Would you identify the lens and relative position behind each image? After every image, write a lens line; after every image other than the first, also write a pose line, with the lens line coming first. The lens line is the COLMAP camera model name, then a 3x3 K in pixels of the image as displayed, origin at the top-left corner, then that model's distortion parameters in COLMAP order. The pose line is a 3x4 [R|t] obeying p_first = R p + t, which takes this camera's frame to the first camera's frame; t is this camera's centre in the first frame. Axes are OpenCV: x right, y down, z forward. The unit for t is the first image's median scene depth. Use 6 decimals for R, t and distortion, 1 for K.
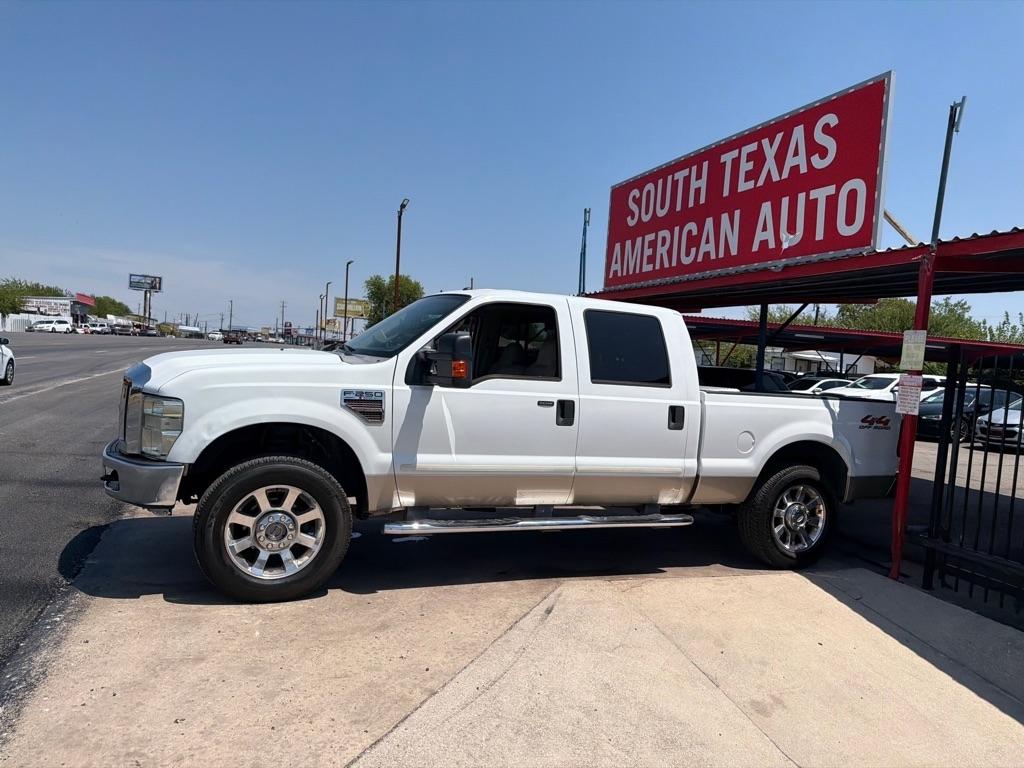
lens RADIAL K [[732.9, 0, 522.6], [0, 732.9, 397.1], [0, 0, 1]] dist [0.027194, -0.038952]
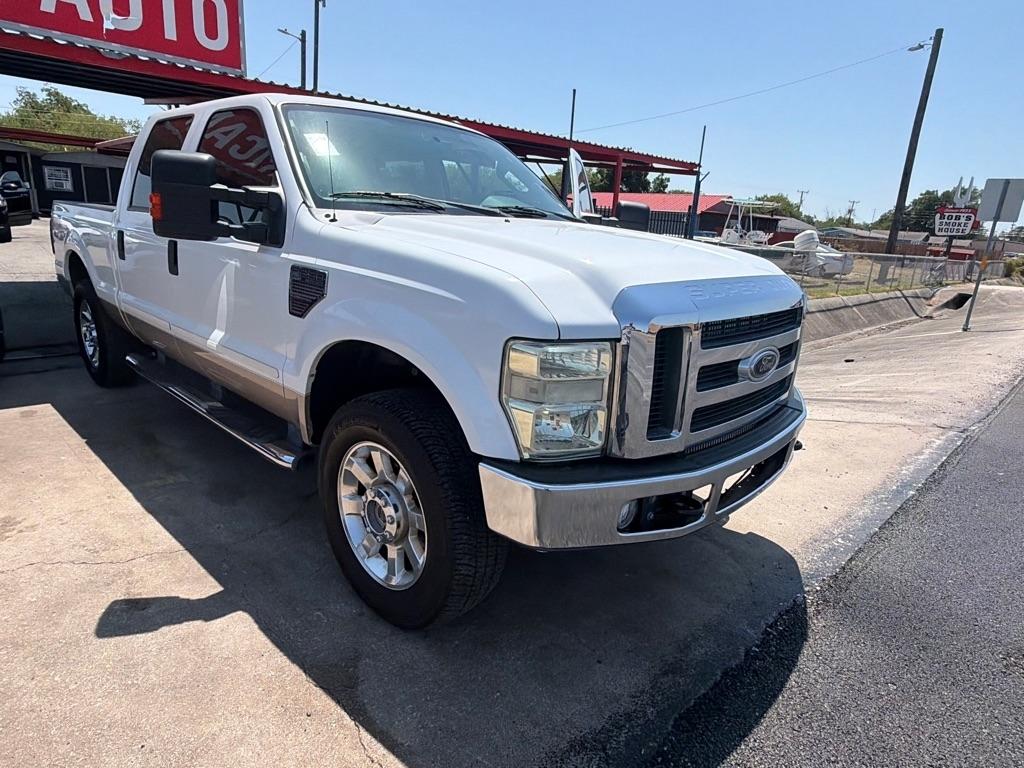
lens RADIAL K [[598.4, 0, 517.3], [0, 598.4, 386.1], [0, 0, 1]] dist [0.001805, -0.000533]
pose [[-0.389006, -0.337360, 0.857241, -0.751775], [-0.046641, 0.936554, 0.347408, -0.104493], [-0.920054, 0.095161, -0.380059, 1.169516]]
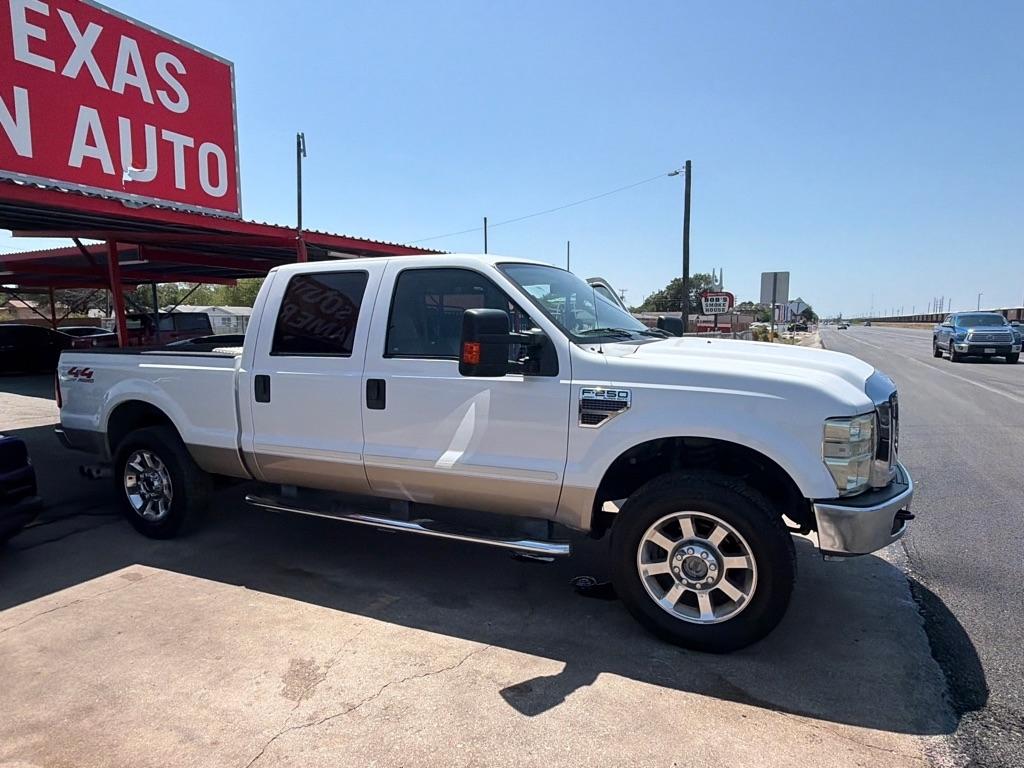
lens RADIAL K [[598.4, 0, 518.5], [0, 598.4, 388.4], [0, 0, 1]] dist [0.001805, -0.000533]
pose [[-0.668171, -0.145250, 0.729692, -0.661038], [-0.004881, 0.981593, 0.190923, -0.134330], [-0.743992, 0.124007, -0.656581, 1.547371]]
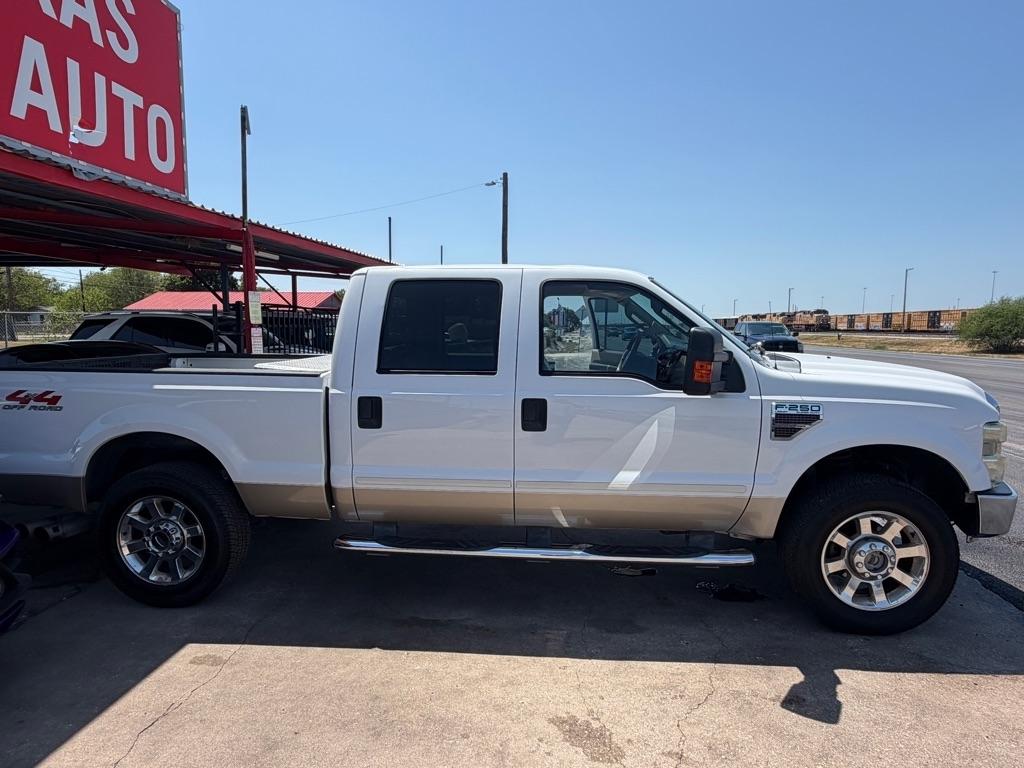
lens RADIAL K [[598.4, 0, 512.5], [0, 598.4, 388.3], [0, 0, 1]] dist [0.001805, -0.000533]
pose [[-0.879785, -0.123987, 0.458919, -0.343033], [-0.045838, 0.983015, 0.177708, -0.135046], [-0.473158, 0.135309, -0.870525, 1.760515]]
